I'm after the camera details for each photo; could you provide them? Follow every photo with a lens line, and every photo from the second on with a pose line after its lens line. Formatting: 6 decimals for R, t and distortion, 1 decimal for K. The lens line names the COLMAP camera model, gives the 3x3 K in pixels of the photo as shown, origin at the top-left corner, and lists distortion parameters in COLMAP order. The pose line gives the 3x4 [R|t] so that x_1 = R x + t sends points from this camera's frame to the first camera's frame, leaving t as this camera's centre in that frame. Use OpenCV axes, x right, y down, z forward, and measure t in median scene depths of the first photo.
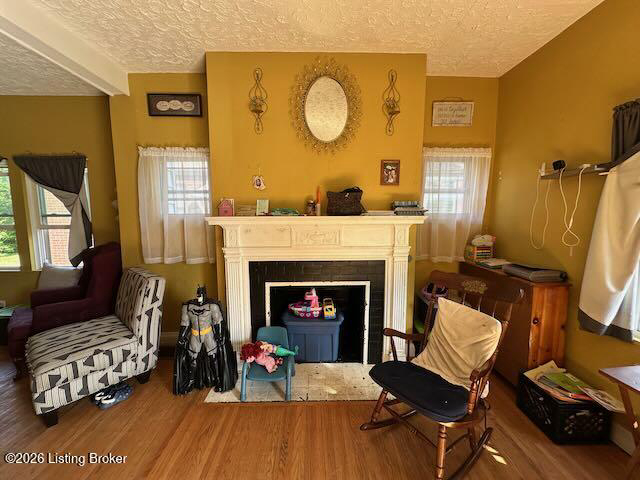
lens RADIAL K [[255.0, 0, 319.0], [0, 255.0, 240.4], [0, 0, 1]] dist [-0.006005, 0.001023]
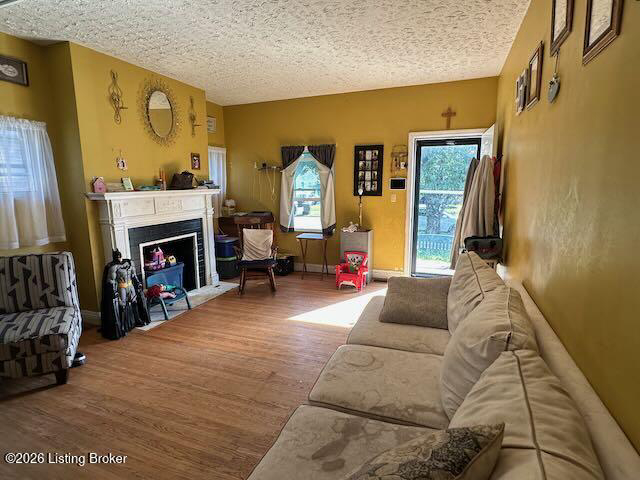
lens RADIAL K [[343.2, 0, 320.1], [0, 343.2, 243.9], [0, 0, 1]] dist [0.000083, -0.000810]
pose [[0.373479, -0.164391, 0.912956, -1.461062], [0.107001, 0.985237, 0.133633, 0.032522], [-0.921447, 0.047778, 0.385556, -0.495732]]
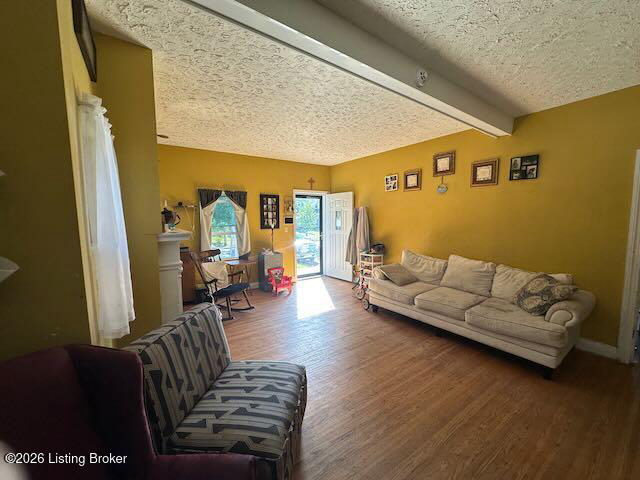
lens RADIAL K [[255.0, 0, 318.7], [0, 255.0, 241.3], [0, 0, 1]] dist [-0.006005, 0.001023]
pose [[-0.559999, -0.071960, 0.825362, -1.491018], [0.096646, 0.983745, 0.151342, -0.154027], [-0.822837, 0.164519, -0.543942, 1.062608]]
